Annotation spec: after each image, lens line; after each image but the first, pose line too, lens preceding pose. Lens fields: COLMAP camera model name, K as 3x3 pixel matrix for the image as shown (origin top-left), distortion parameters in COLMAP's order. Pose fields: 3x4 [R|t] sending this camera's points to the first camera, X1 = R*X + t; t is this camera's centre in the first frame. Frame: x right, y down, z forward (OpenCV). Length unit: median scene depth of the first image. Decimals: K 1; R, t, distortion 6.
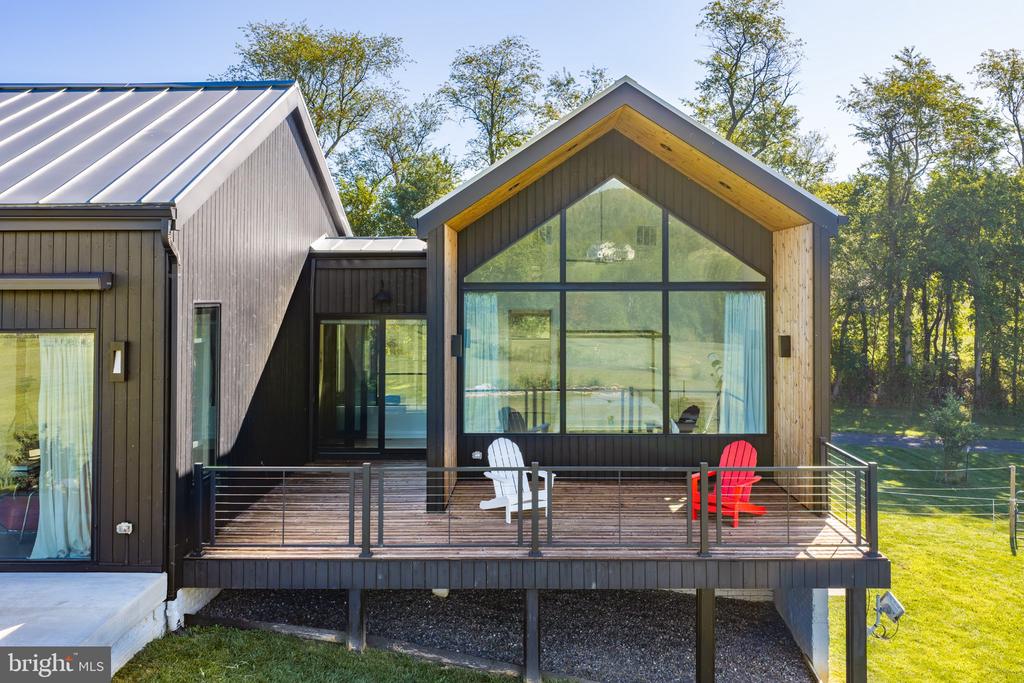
lens RADIAL K [[866.4, 0, 511.8], [0, 866.4, 272.7], [0, 0, 1]] dist [0.002552, -0.005230]
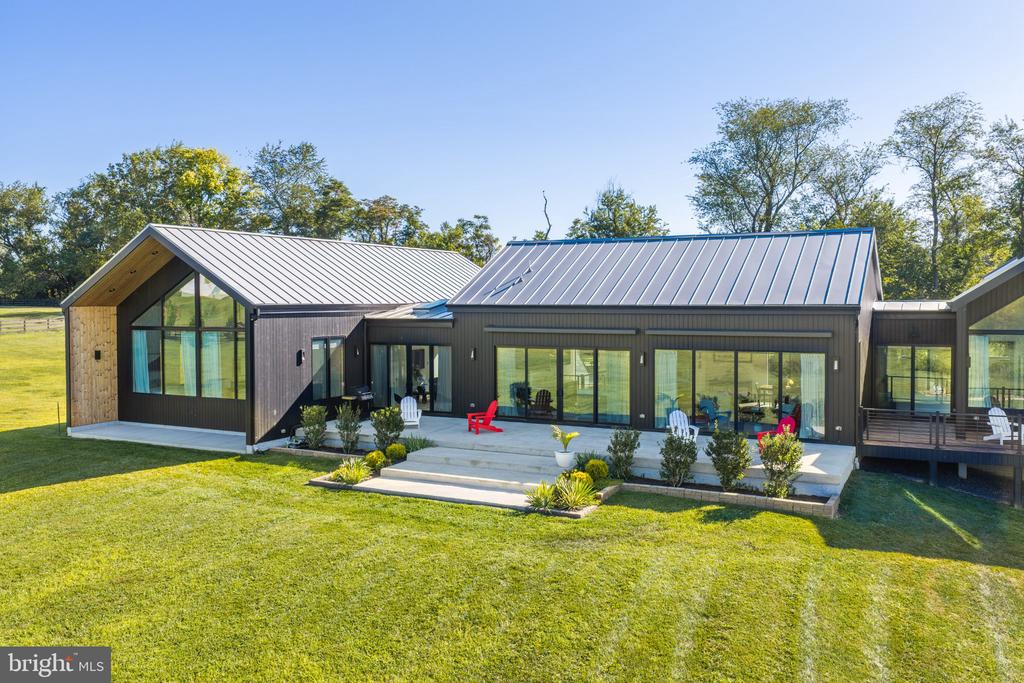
lens RADIAL K [[849.3, 0, 512.5], [0, 849.3, 328.8], [0, 0, 1]] dist [0.005603, -0.004279]
pose [[0.901646, 0.010695, -0.432343, -0.150652], [0.012430, 0.998640, 0.050627, -0.097342], [0.432297, -0.051022, 0.900287, -1.129433]]
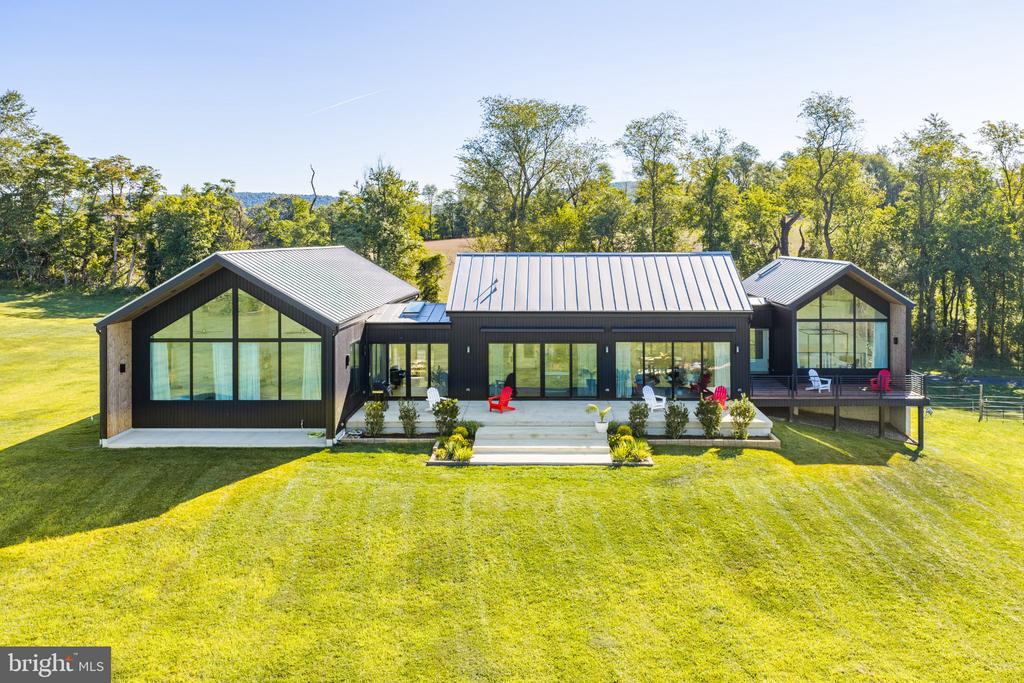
lens RADIAL K [[877.7, 0, 534.0], [0, 877.7, 238.2], [0, 0, 1]] dist [0.010178, 0.001987]
pose [[0.999980, -0.004193, 0.004755, -0.938279], [0.004095, 0.999781, 0.020527, -0.331852], [-0.004840, -0.020507, 0.999778, -2.028797]]
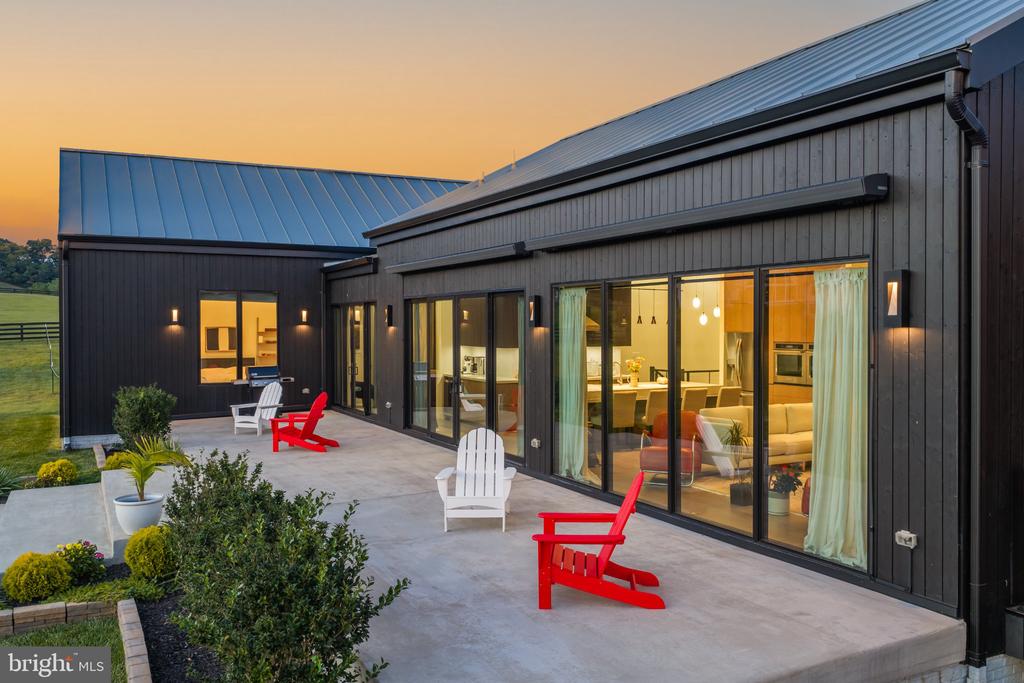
lens RADIAL K [[849.3, 0, 512.5], [0, 849.3, 328.8], [0, 0, 1]] dist [0.005603, -0.004279]
pose [[0.478569, 0.002428, -0.878047, -0.000981], [0.020844, 0.999683, 0.014125, 0.072919], [0.877803, -0.025062, 0.478366, 0.266152]]
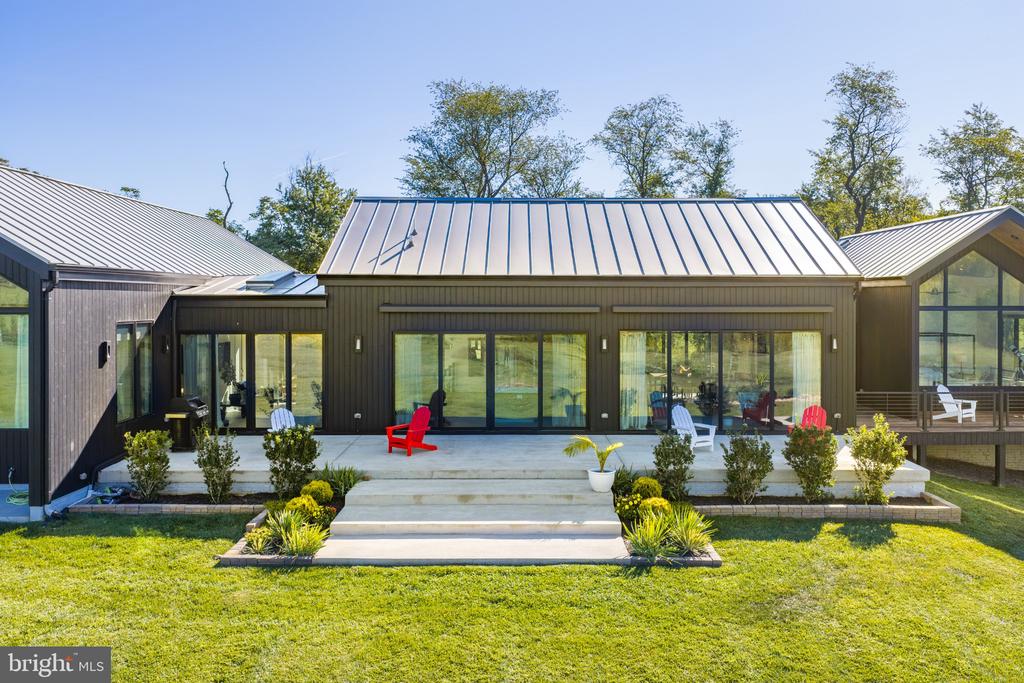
lens RADIAL K [[857.2, 0, 524.7], [0, 857.2, 309.2], [0, 0, 1]] dist [0.004353, -0.011457]
pose [[0.999626, -0.001615, 0.027290, -0.880735], [0.000770, 0.999520, 0.030970, -0.038814], [-0.027327, -0.030937, 0.999148, -0.811630]]
